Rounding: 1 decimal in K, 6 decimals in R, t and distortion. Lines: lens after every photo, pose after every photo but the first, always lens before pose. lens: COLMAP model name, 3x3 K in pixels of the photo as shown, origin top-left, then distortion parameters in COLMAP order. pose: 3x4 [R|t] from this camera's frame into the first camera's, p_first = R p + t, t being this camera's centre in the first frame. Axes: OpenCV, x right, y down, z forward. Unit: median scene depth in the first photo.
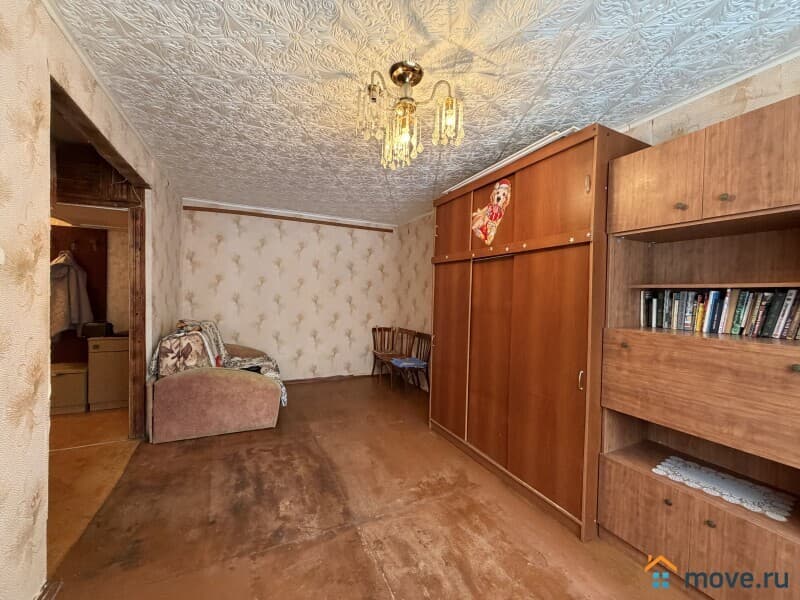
lens RADIAL K [[318.5, 0, 398.3], [0, 318.5, 299.9], [0, 0, 1]] dist [0.000238, -0.000102]
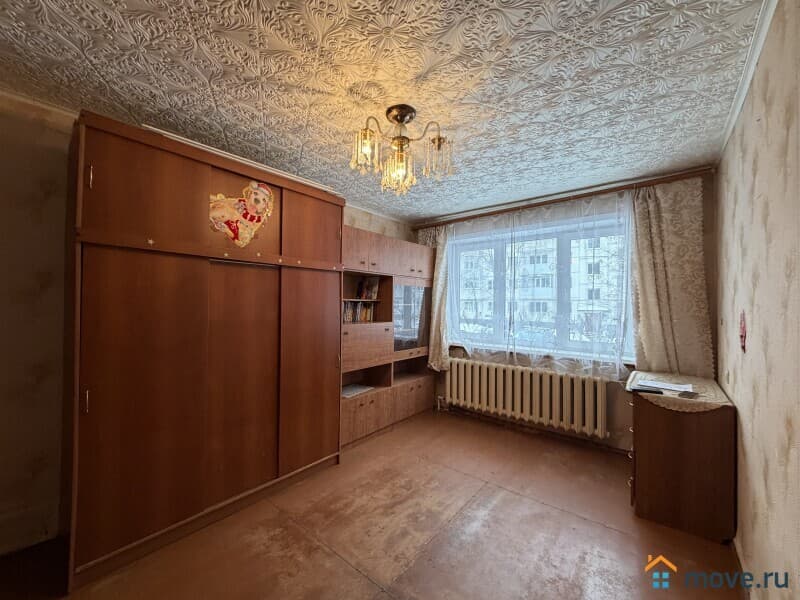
lens RADIAL K [[318.5, 0, 398.3], [0, 318.5, 299.9], [0, 0, 1]] dist [0.000238, -0.000102]
pose [[-0.414940, -0.016512, 0.909699, -0.744932], [-0.004542, 0.999860, 0.016077, -0.053170], [-0.909837, 0.002539, -0.414957, 1.093044]]
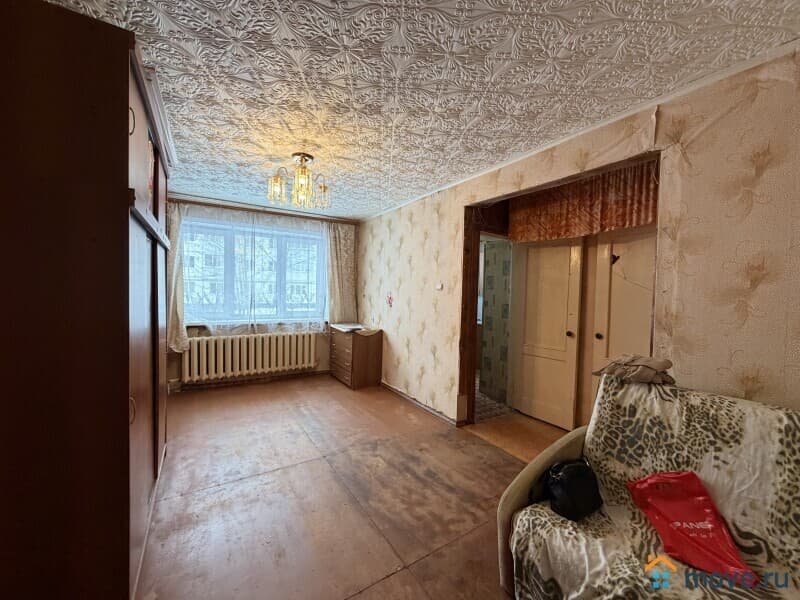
lens RADIAL K [[318.5, 0, 398.3], [0, 318.5, 299.9], [0, 0, 1]] dist [0.000238, -0.000102]
pose [[-0.992711, -0.041903, -0.112997, -0.227557], [-0.047282, 0.997852, 0.045349, -0.057471], [0.110854, 0.050361, -0.992560, 2.002822]]
